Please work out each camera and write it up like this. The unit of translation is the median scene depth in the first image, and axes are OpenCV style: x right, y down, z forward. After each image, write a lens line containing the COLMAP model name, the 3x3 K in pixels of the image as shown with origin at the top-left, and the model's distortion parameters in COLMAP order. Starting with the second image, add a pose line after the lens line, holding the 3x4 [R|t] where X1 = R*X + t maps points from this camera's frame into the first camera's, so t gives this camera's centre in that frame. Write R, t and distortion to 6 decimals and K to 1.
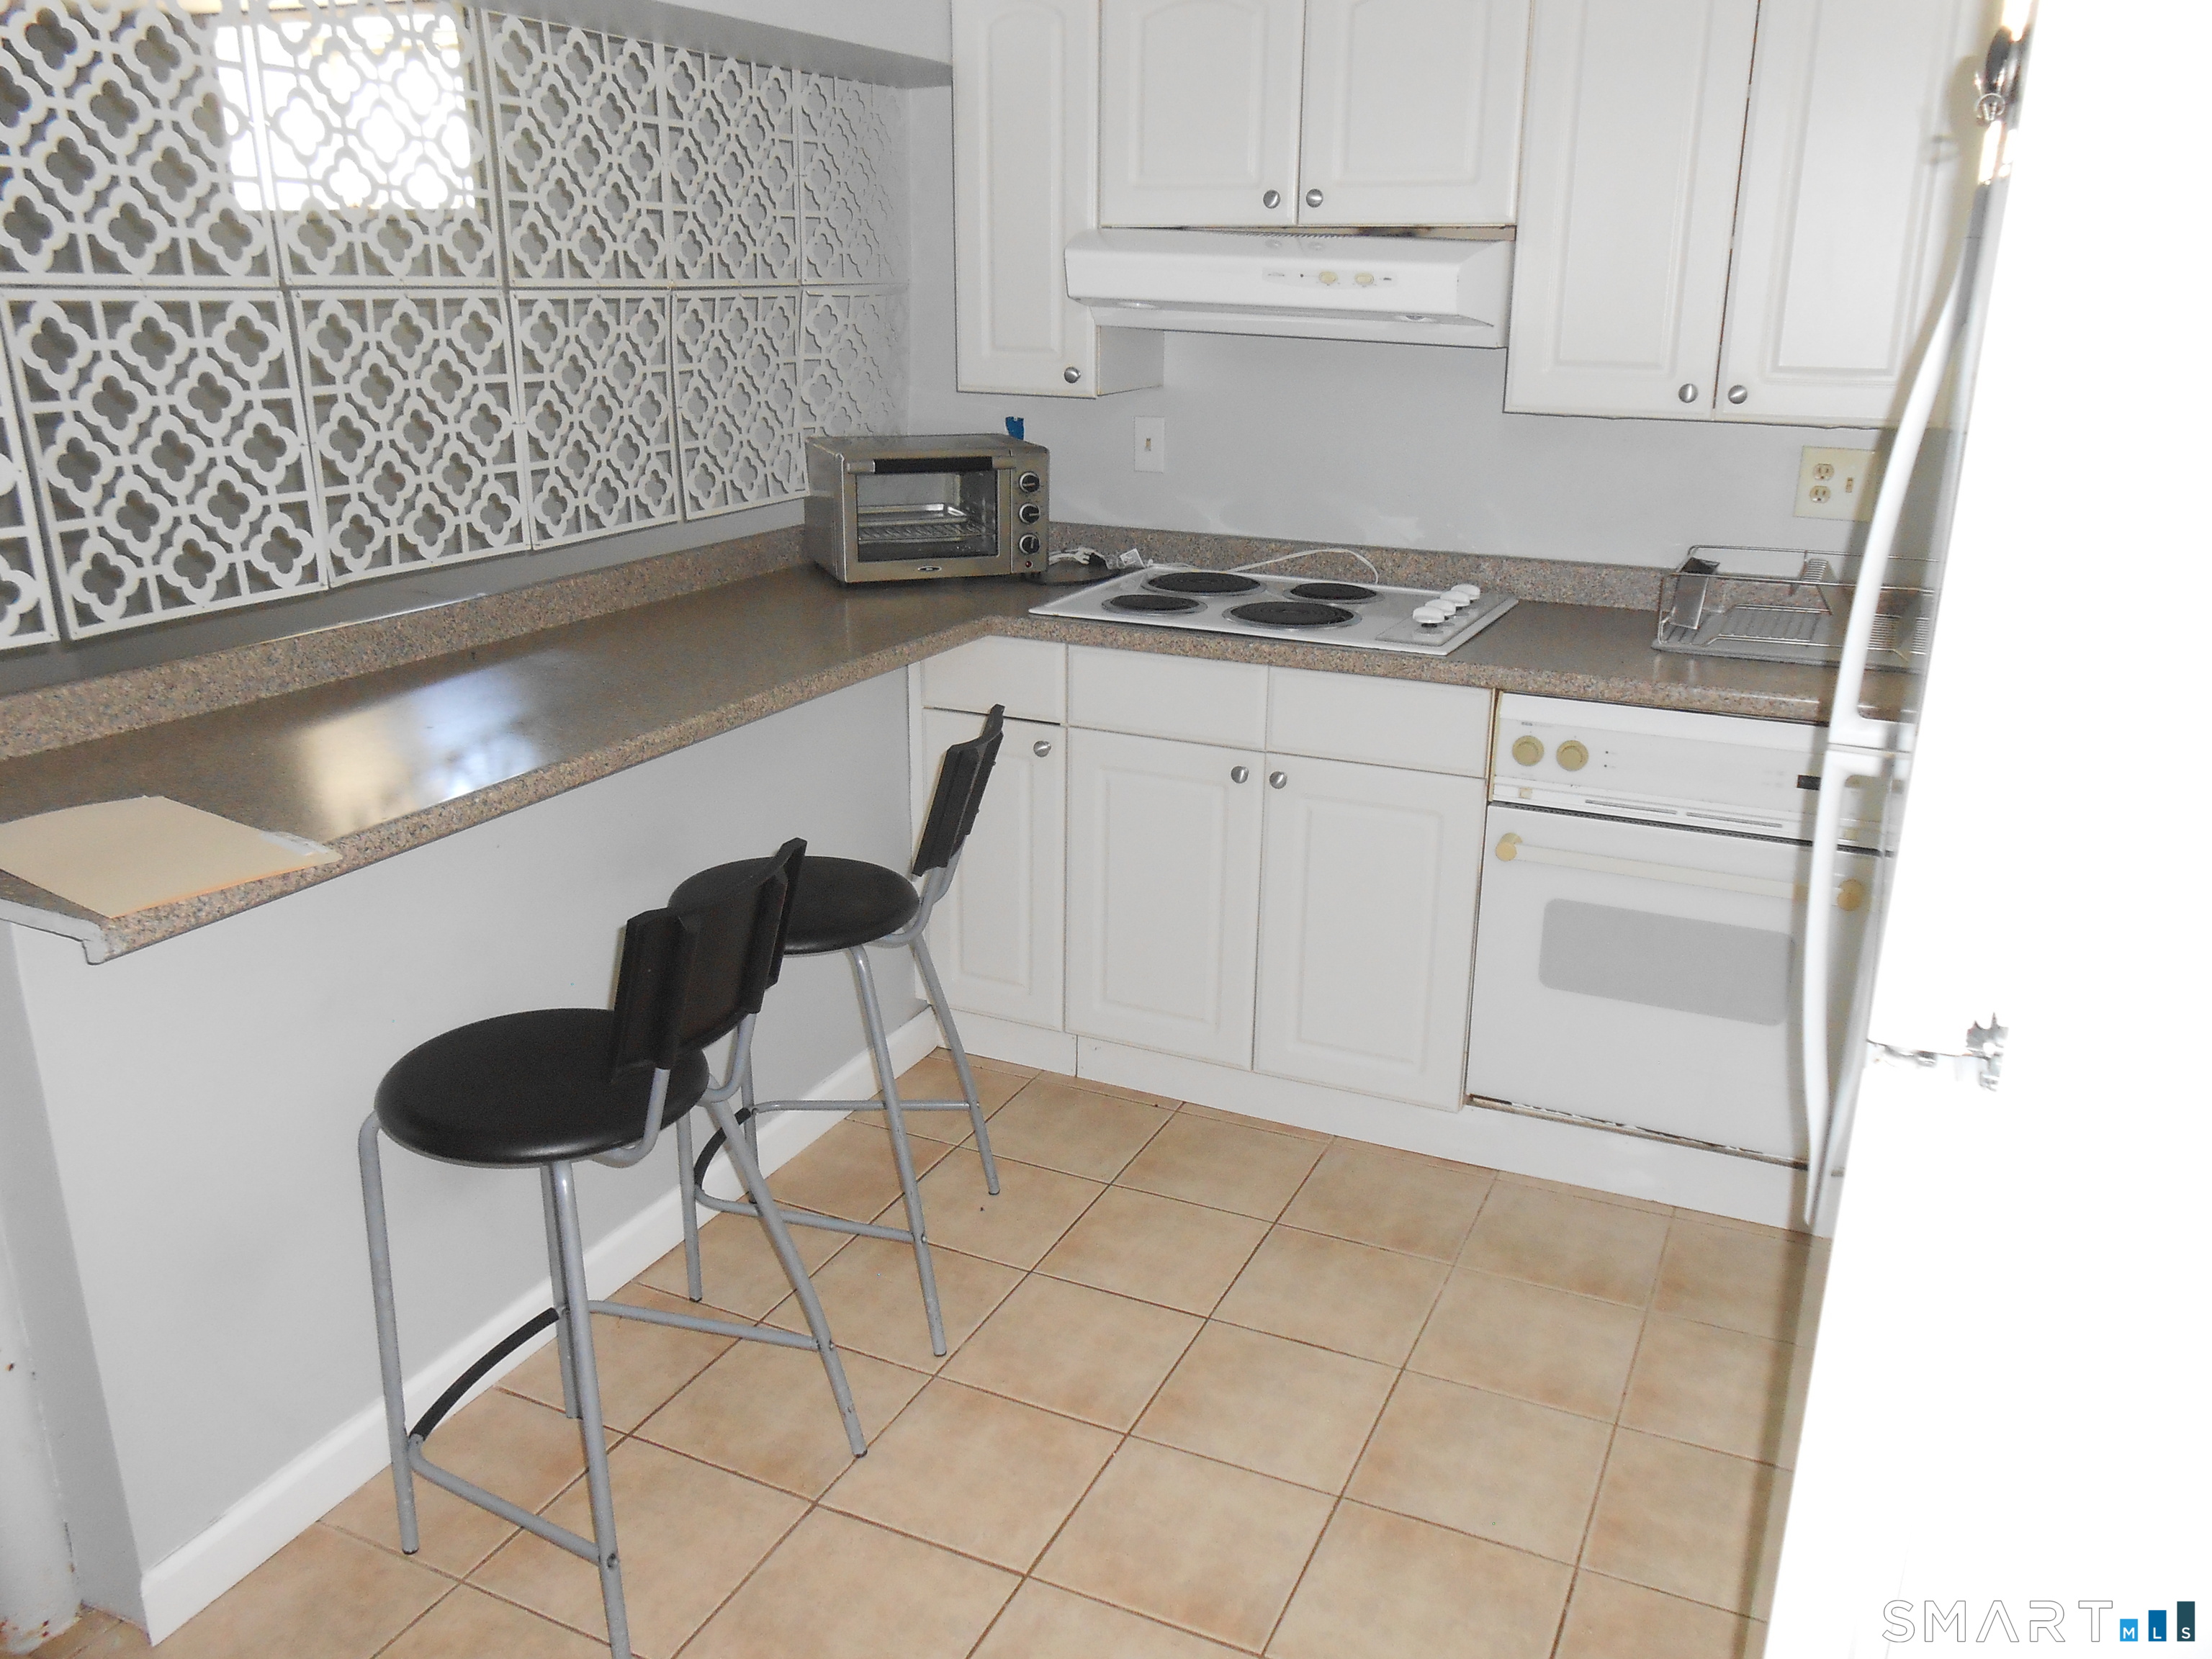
lens RADIAL K [[1708.3, 0, 1100.2], [0, 1708.3, 829.0], [0, 0, 1]] dist [-0.035729, 0.041115]
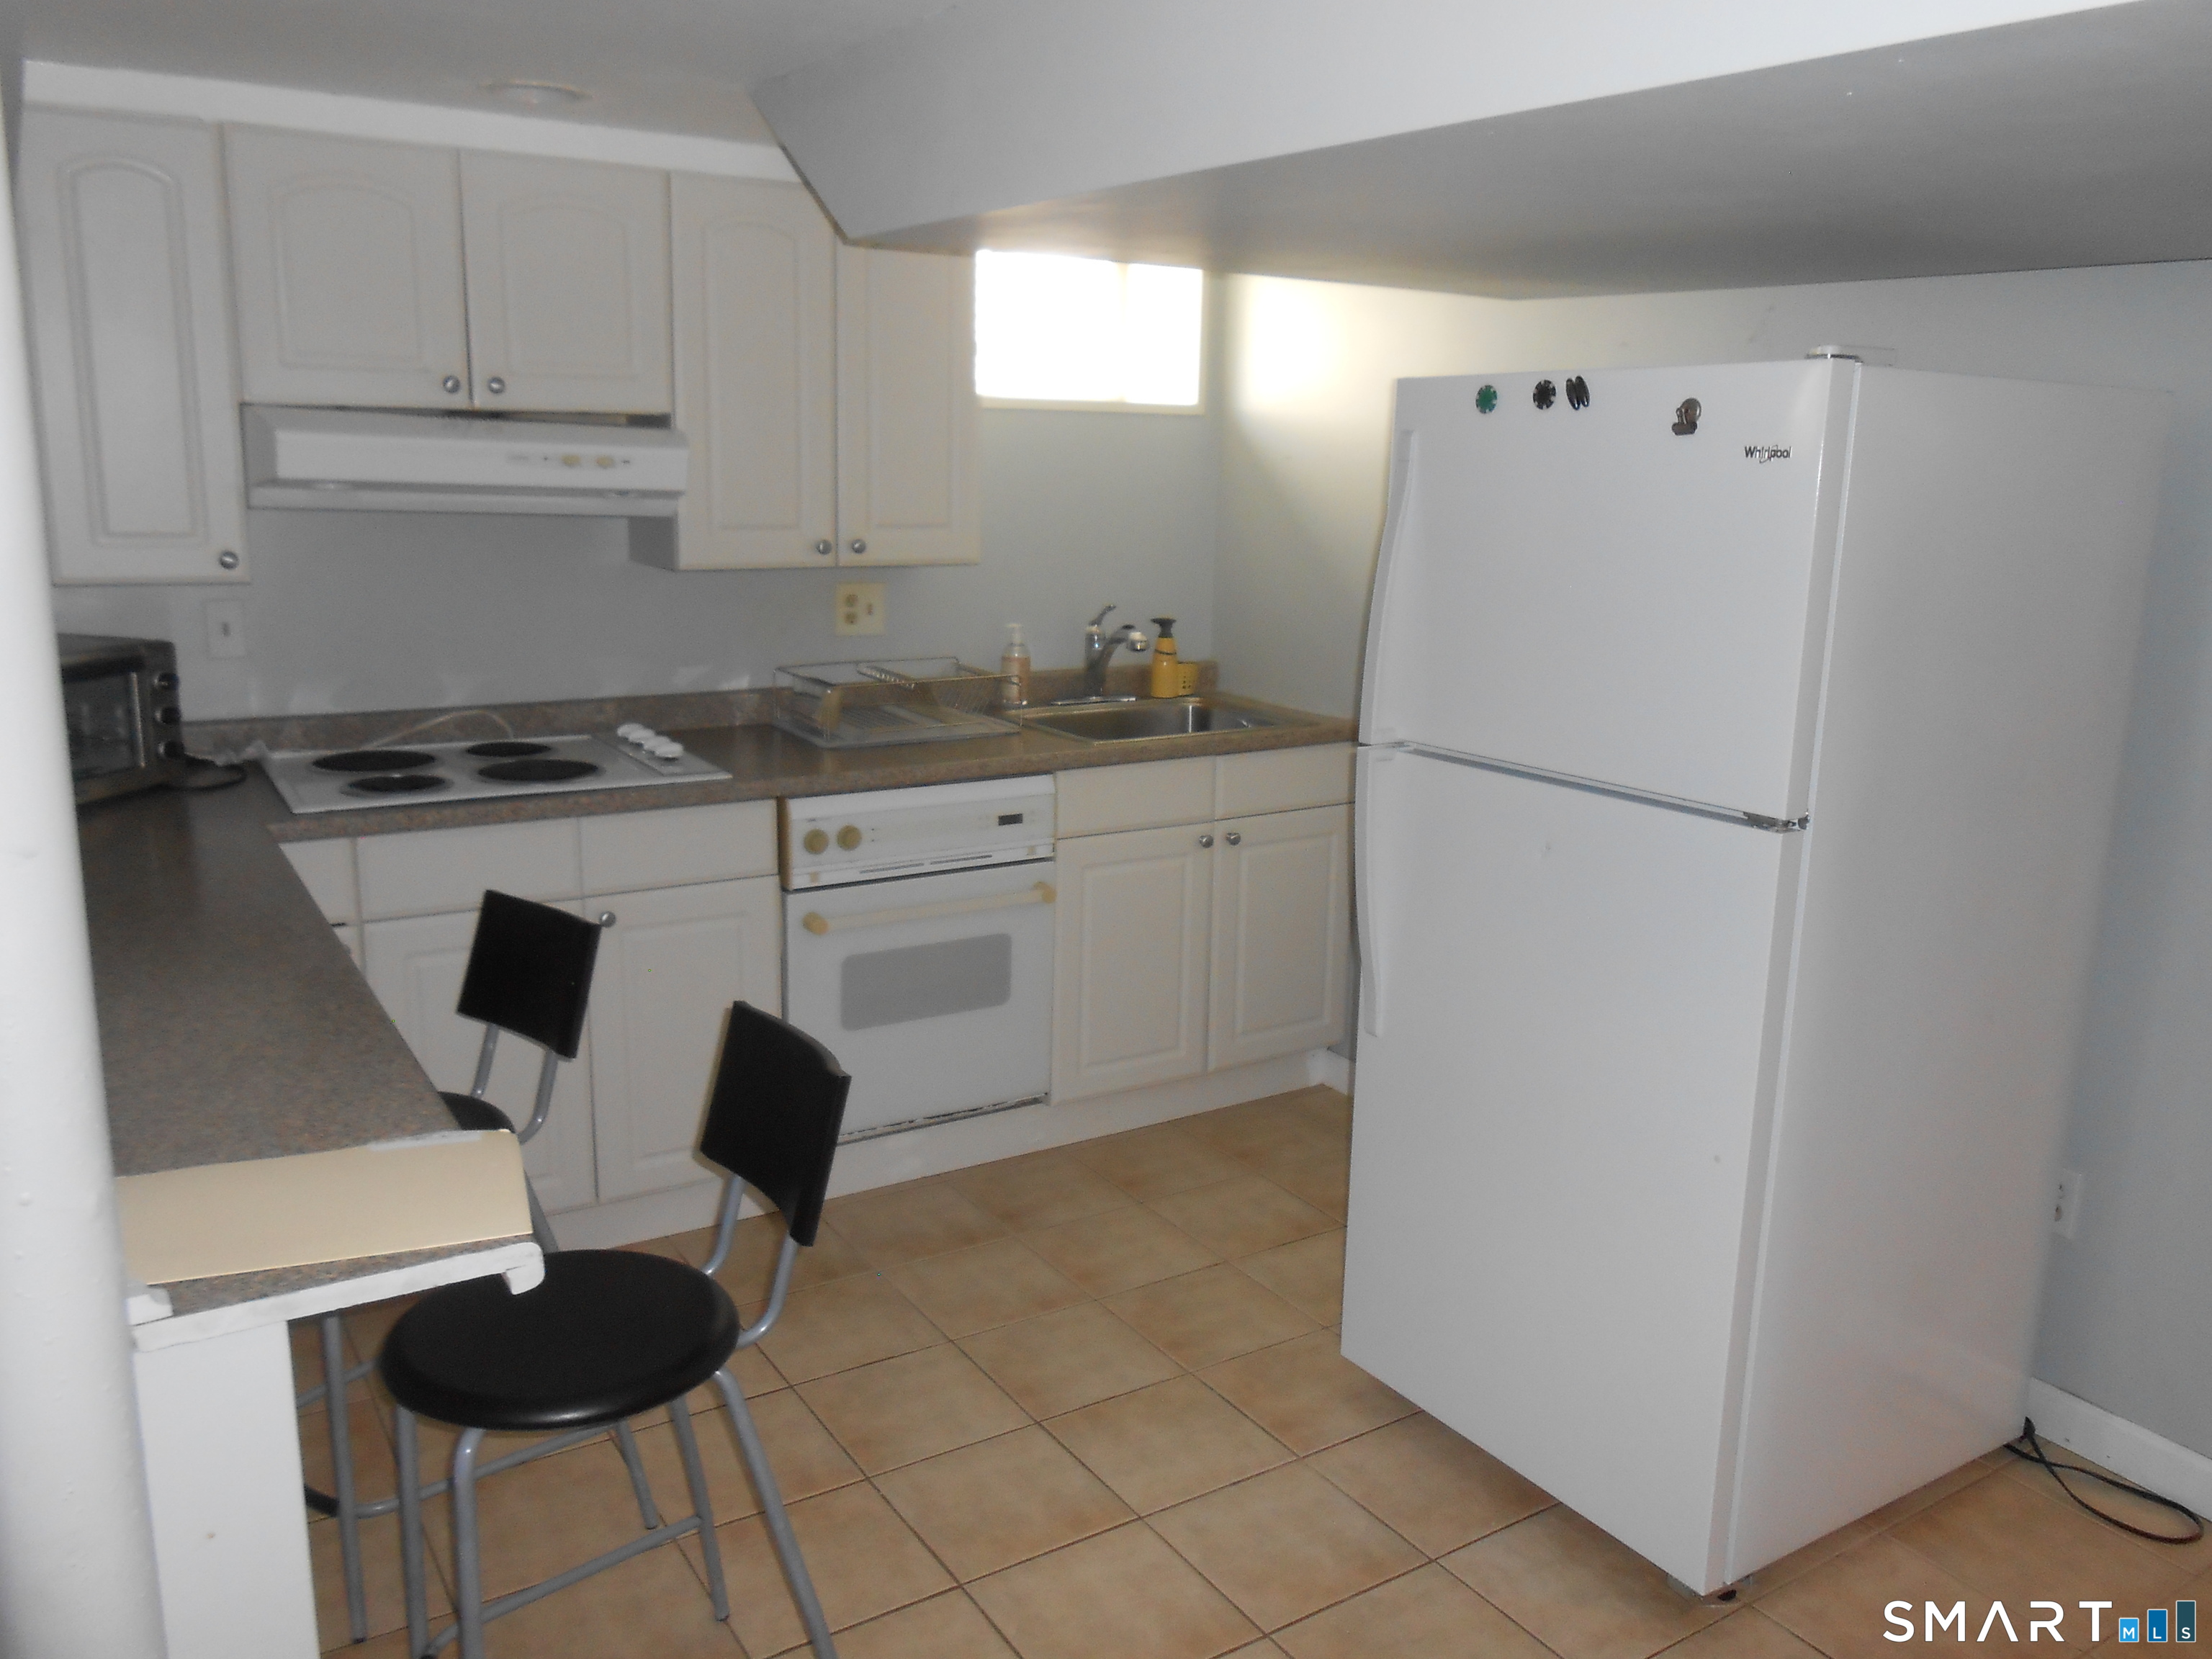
lens RADIAL K [[1708.3, 0, 1110.9], [0, 1708.3, 830.7], [0, 0, 1]] dist [-0.035729, 0.041115]
pose [[0.541938, -0.179886, 0.820941, -0.716751], [0.241789, 0.968897, 0.052692, -0.075806], [-0.804886, 0.169939, 0.568577, 0.155773]]
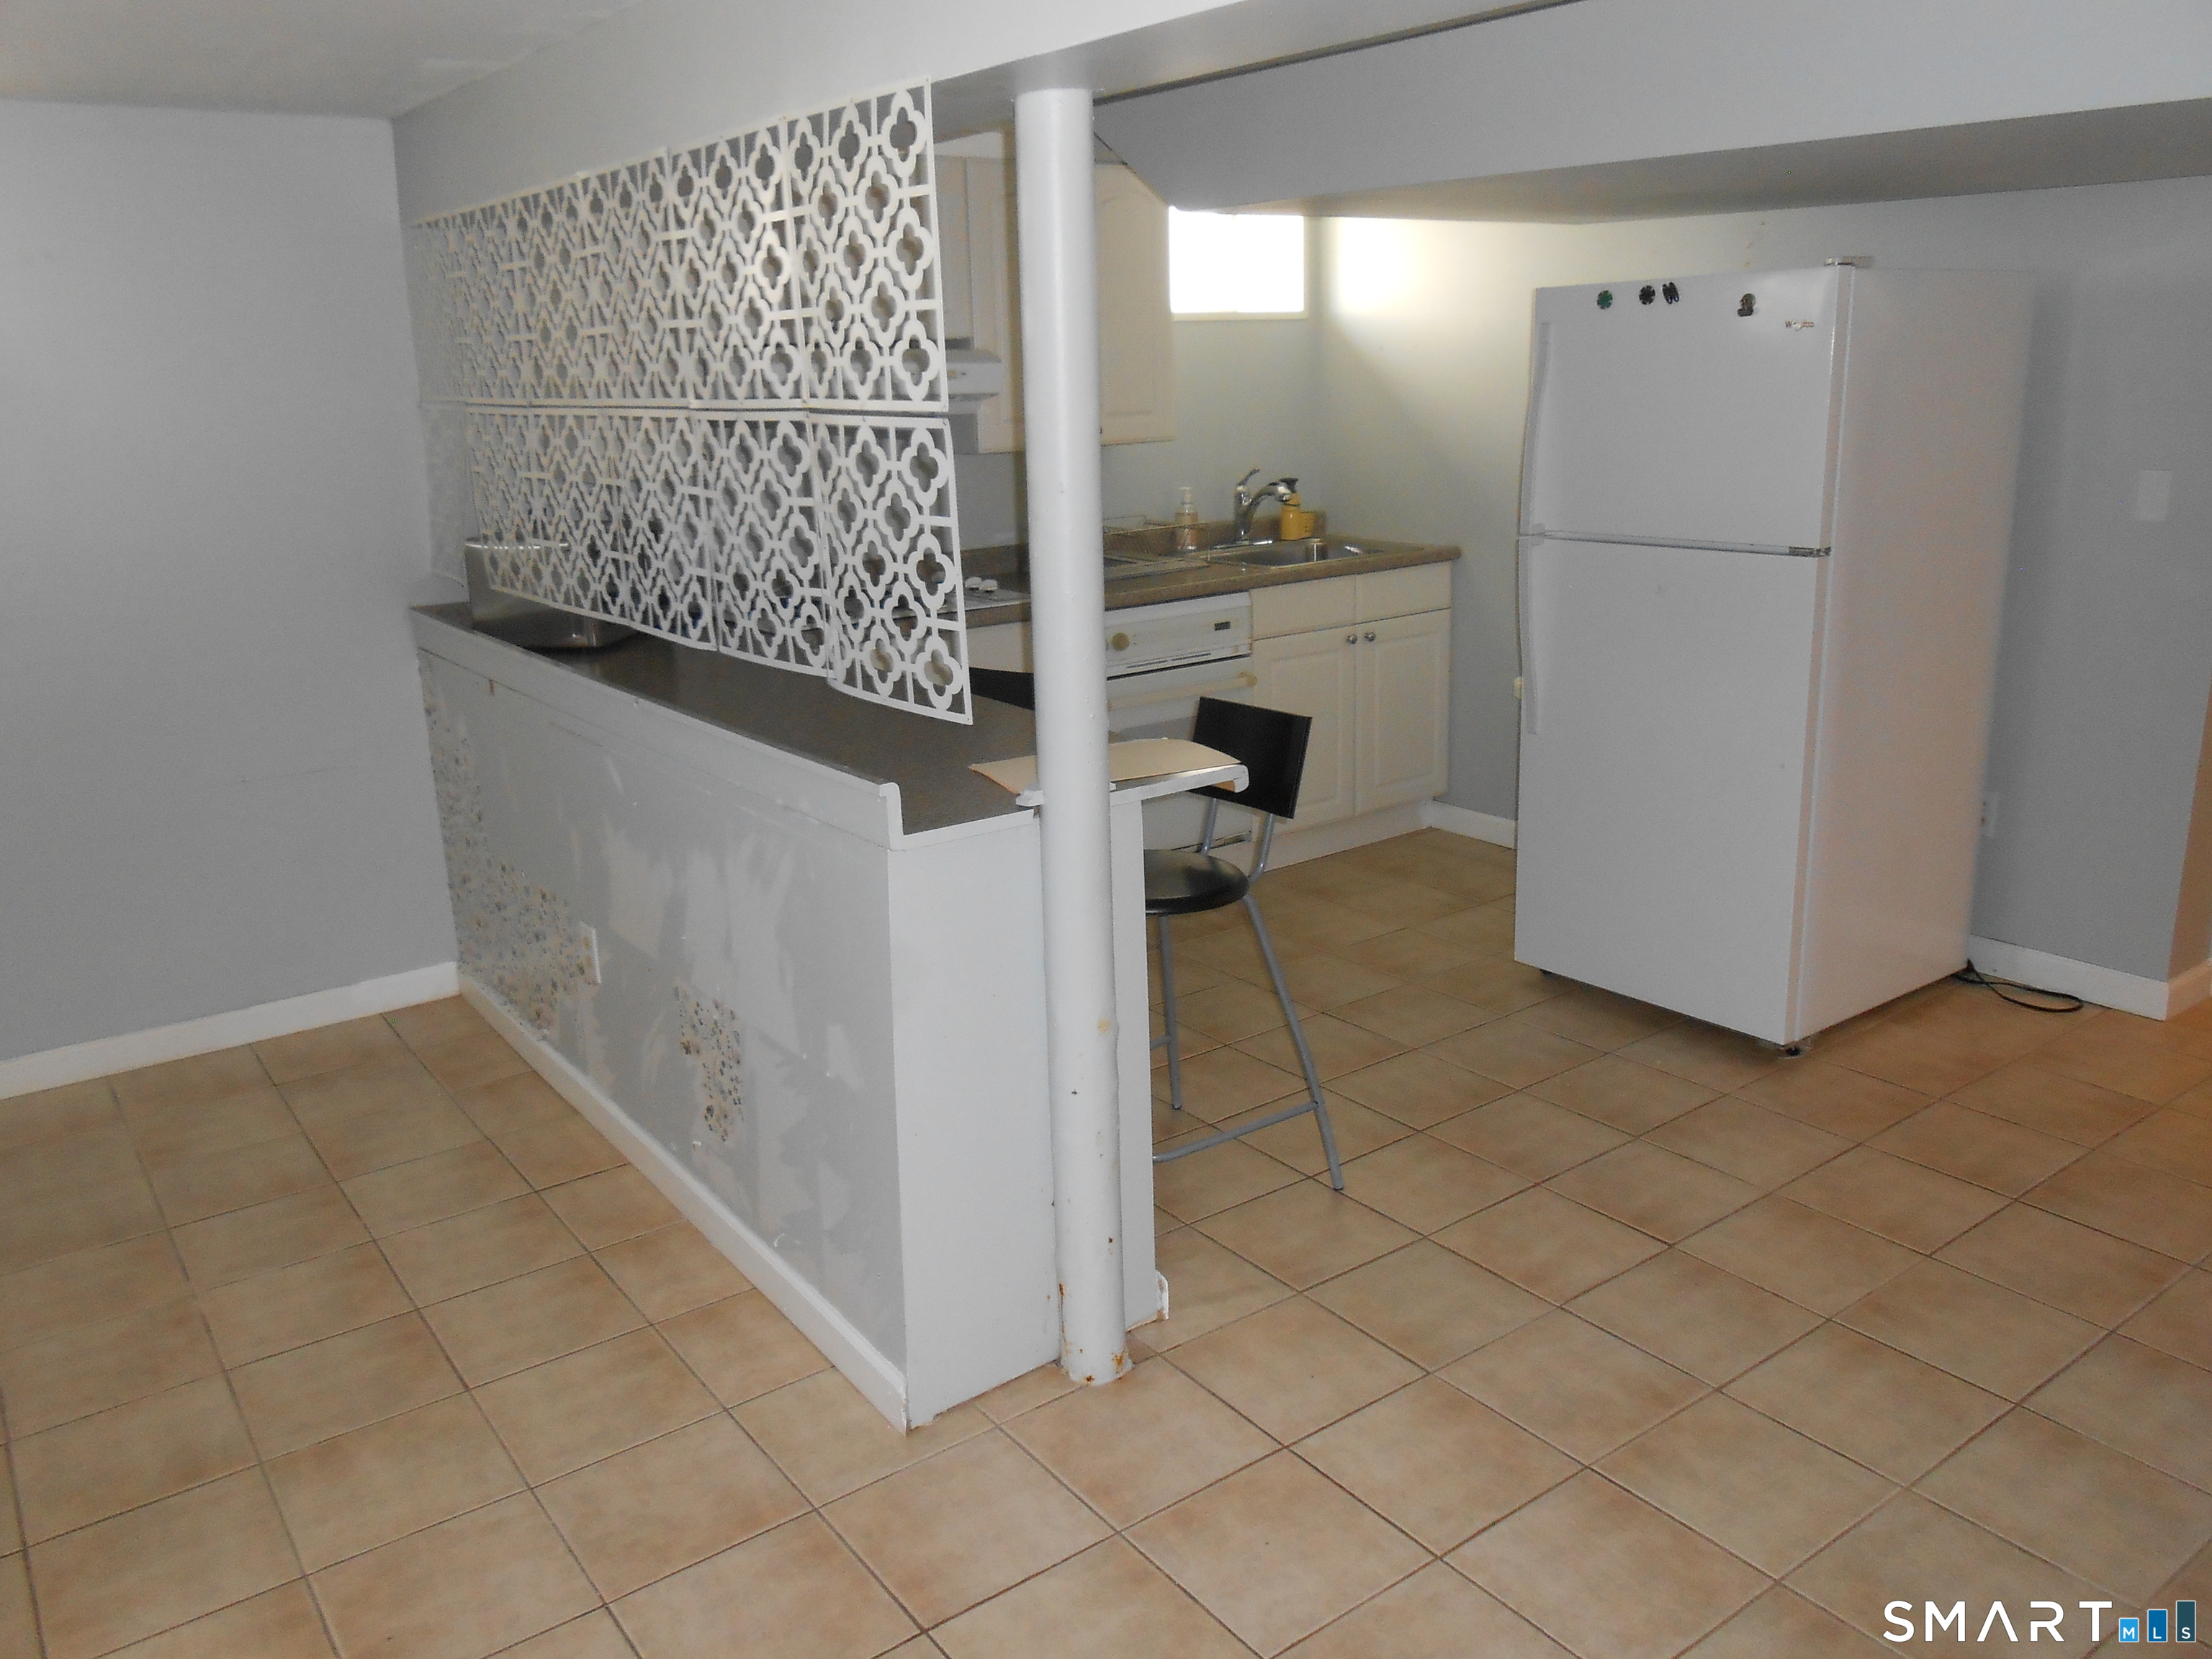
lens RADIAL K [[1708.3, 0, 1109.1], [0, 1708.3, 826.8], [0, 0, 1]] dist [-0.035729, 0.041115]
pose [[0.484935, -0.256999, 0.835936, -1.374565], [0.302413, 0.946159, 0.115452, -0.076902], [-0.820600, 0.196811, 0.536546, 0.139358]]
